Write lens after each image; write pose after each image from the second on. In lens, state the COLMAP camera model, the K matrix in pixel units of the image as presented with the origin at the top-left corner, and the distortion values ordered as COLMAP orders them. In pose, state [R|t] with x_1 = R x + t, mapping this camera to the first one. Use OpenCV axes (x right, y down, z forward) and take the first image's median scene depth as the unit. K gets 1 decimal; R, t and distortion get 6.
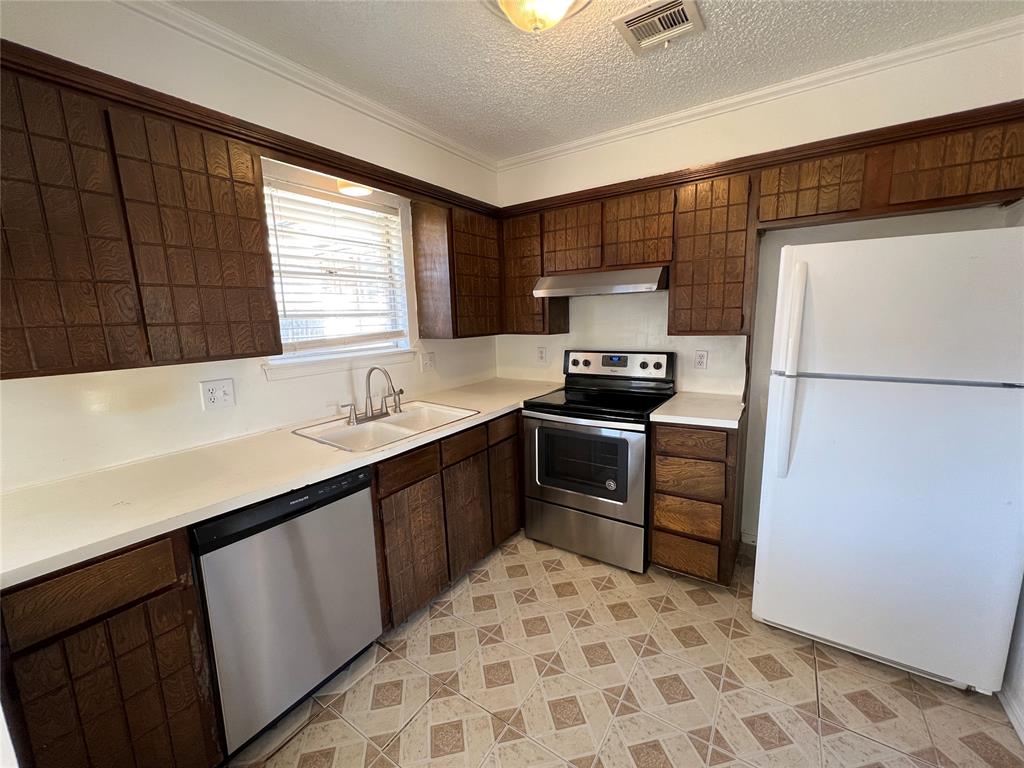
lens RADIAL K [[412.3, 0, 507.2], [0, 412.3, 380.4], [0, 0, 1]] dist [-0.003675, 0.001420]
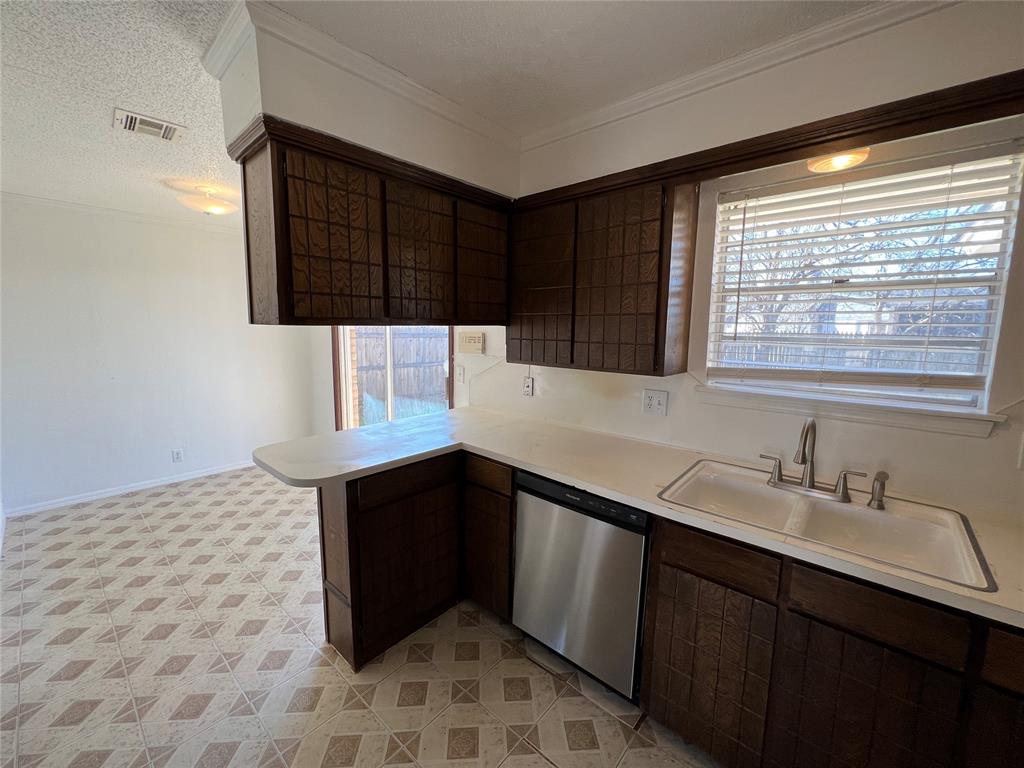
lens RADIAL K [[412.3, 0, 509.9], [0, 412.3, 379.9], [0, 0, 1]] dist [-0.003675, 0.001420]
pose [[-0.125248, 0.153697, -0.980148, 0.402510], [-0.162300, 0.971445, 0.173072, -0.135139], [0.978760, 0.180755, -0.096726, 0.573854]]
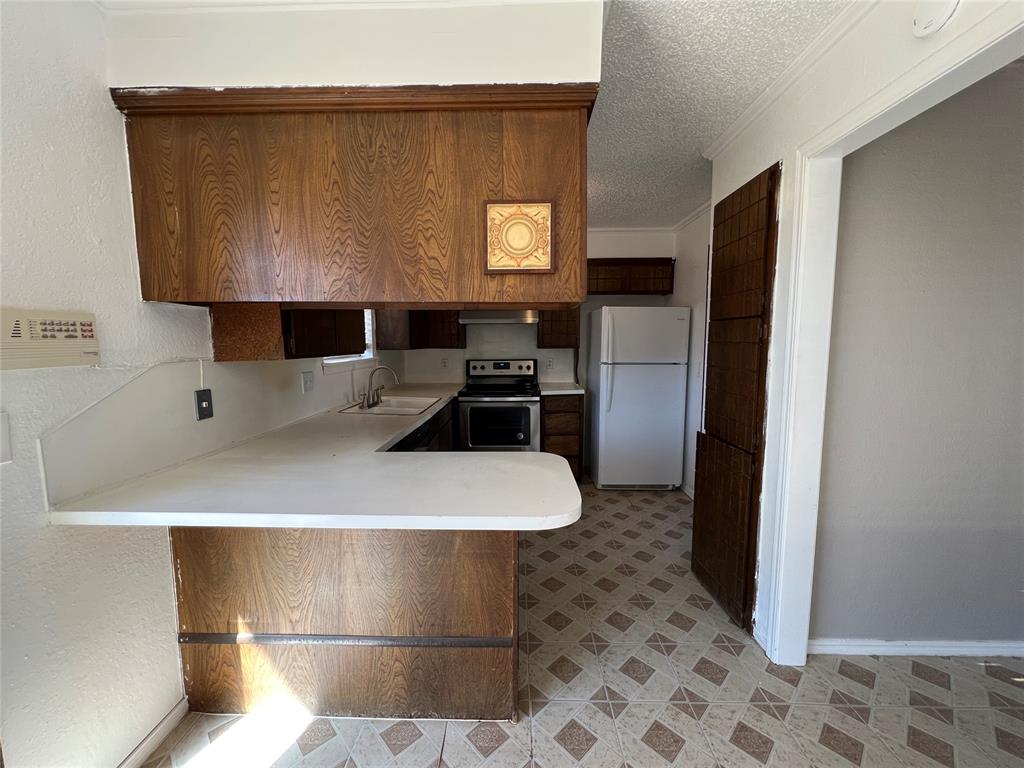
lens RADIAL K [[412.3, 0, 507.2], [0, 412.3, 381.4], [0, 0, 1]] dist [-0.003675, 0.001420]
pose [[0.843580, -0.028936, 0.536223, -0.719635], [0.064567, 0.996769, -0.047788, 0.113121], [-0.533108, 0.074935, 0.842722, -0.422982]]
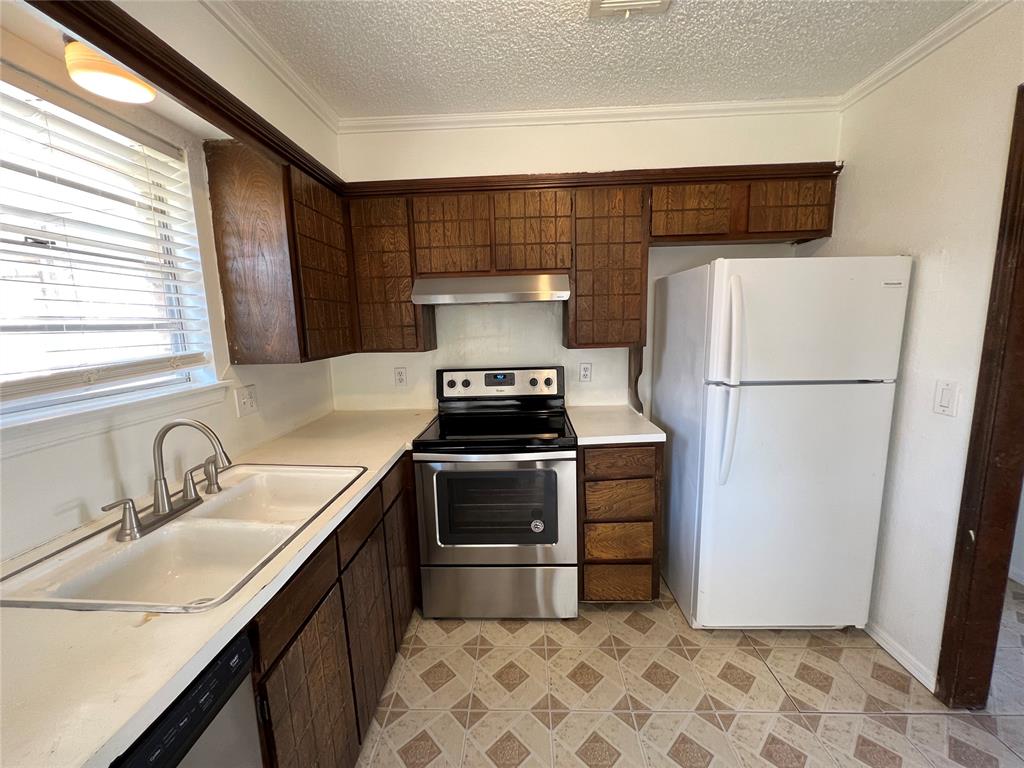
lens RADIAL K [[412.3, 0, 508.4], [0, 412.3, 381.1], [0, 0, 1]] dist [-0.003675, 0.001420]
pose [[0.847858, -0.069608, 0.525634, -0.235253], [0.085229, 0.996346, -0.005533, -0.046754], [-0.523328, 0.049491, 0.850693, 0.309219]]
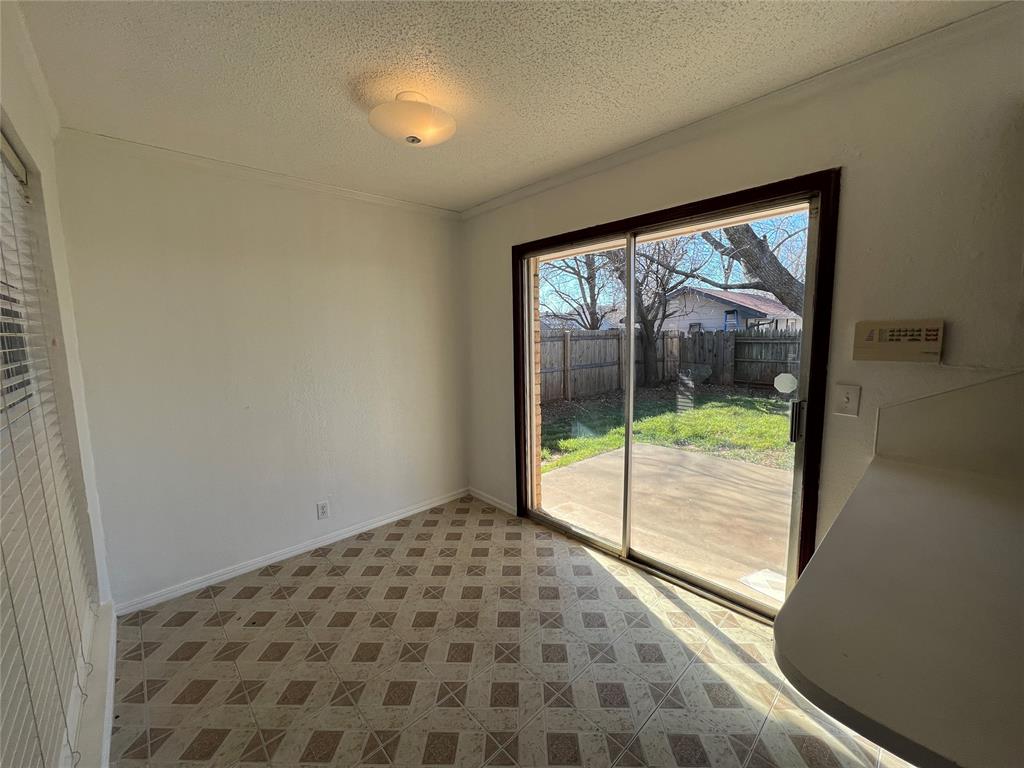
lens RADIAL K [[412.3, 0, 511.3], [0, 412.3, 380.4], [0, 0, 1]] dist [-0.003675, 0.001420]
pose [[-0.226816, 0.147489, -0.962705, -0.069283], [-0.126559, 0.975623, 0.179285, 0.023511], [0.965680, 0.162504, -0.202620, -0.195535]]
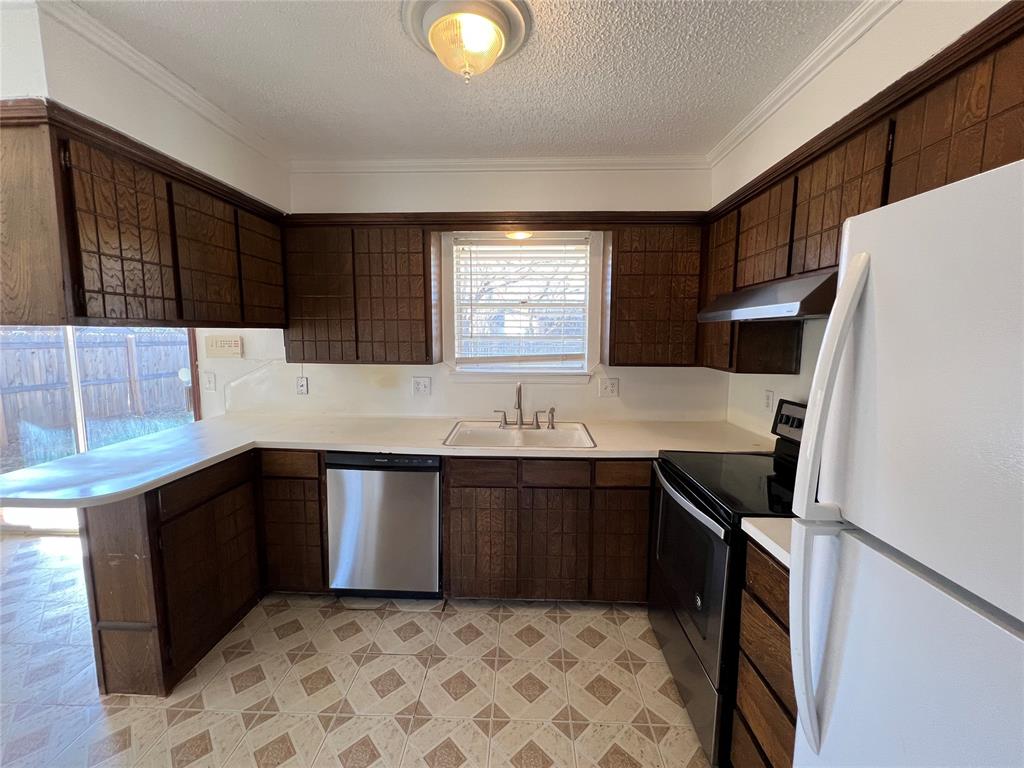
lens RADIAL K [[412.3, 0, 509.8], [0, 412.3, 379.5], [0, 0, 1]] dist [-0.003675, 0.001420]
pose [[0.527801, 0.121841, -0.840584, 0.642169], [-0.151006, 0.987352, 0.048299, -0.096400], [0.835837, 0.101441, 0.539524, 0.357956]]
